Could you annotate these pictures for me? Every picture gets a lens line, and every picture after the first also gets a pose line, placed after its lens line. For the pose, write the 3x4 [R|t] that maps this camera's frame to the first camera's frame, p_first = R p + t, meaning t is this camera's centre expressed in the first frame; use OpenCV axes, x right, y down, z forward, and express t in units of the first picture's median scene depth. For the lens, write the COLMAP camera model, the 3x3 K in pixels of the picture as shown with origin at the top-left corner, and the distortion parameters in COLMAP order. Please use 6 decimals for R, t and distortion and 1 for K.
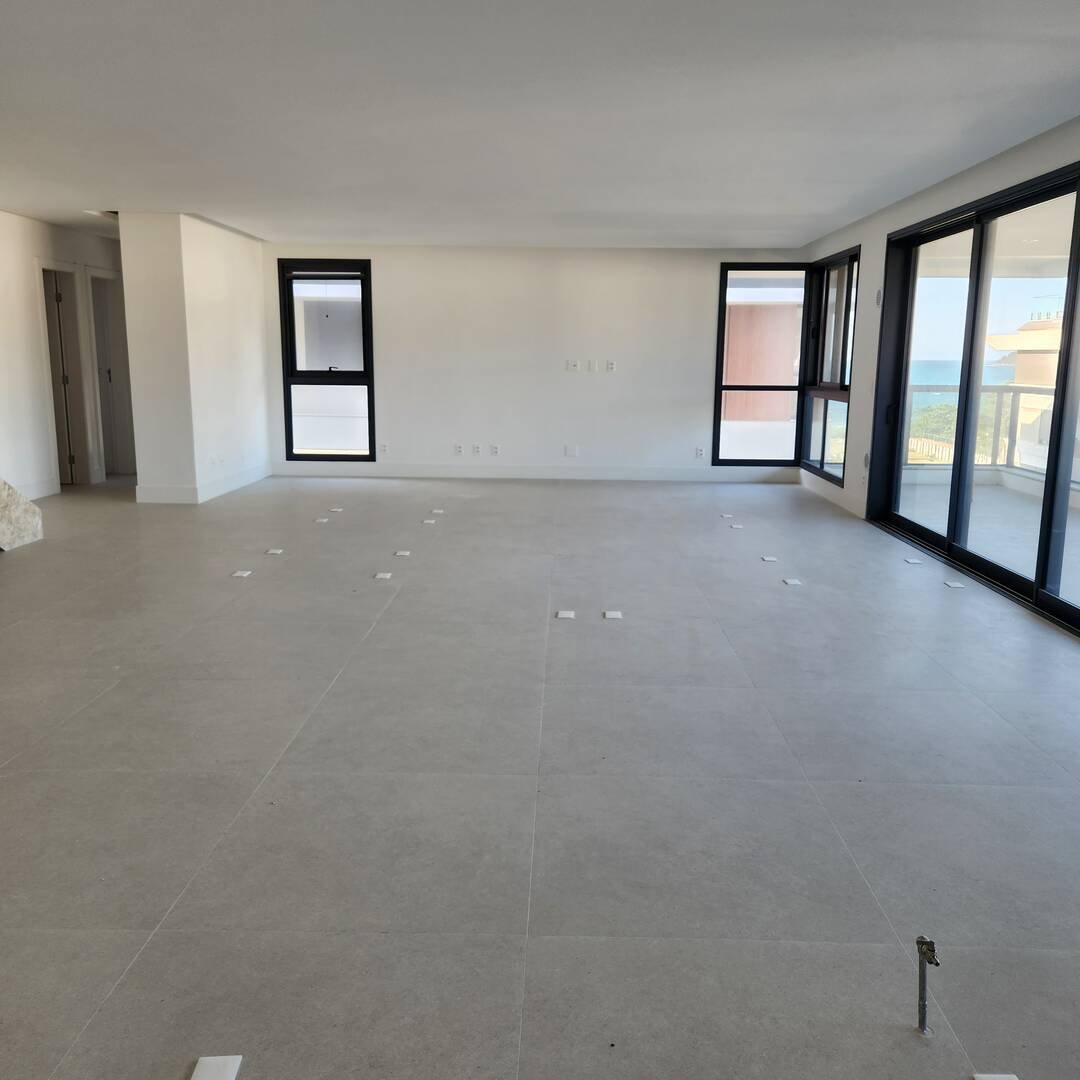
lens RADIAL K [[944.8, 0, 546.0], [0, 944.8, 541.7], [0, 0, 1]] dist [0.072644, -0.040365]
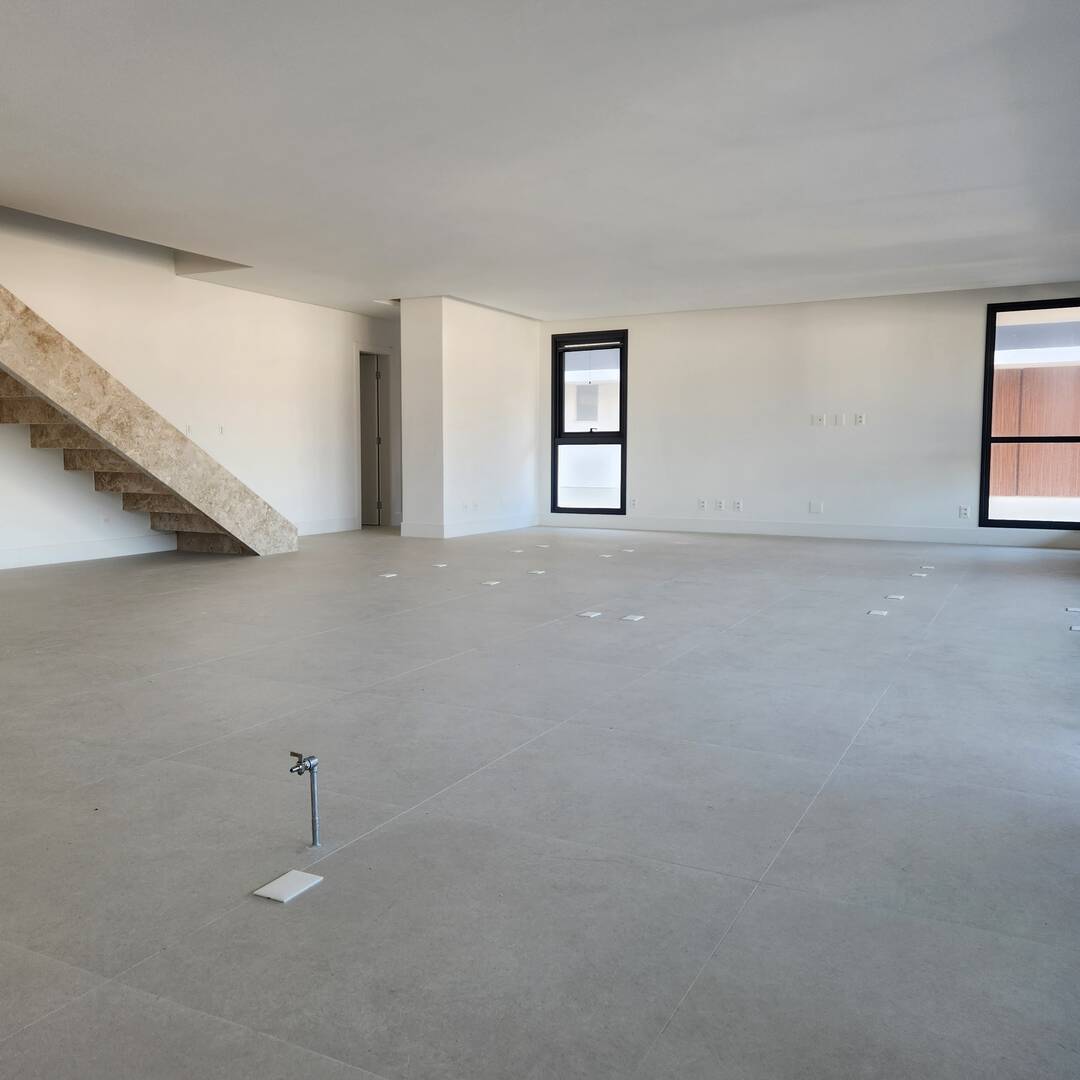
lens RADIAL K [[944.8, 0, 544.4], [0, 944.8, 540.8], [0, 0, 1]] dist [0.072644, -0.040365]
pose [[0.897042, 0.031734, -0.440804, 0.211256], [-0.077704, 0.993206, -0.086628, 0.044183], [0.435060, 0.111961, 0.893413, 0.017316]]
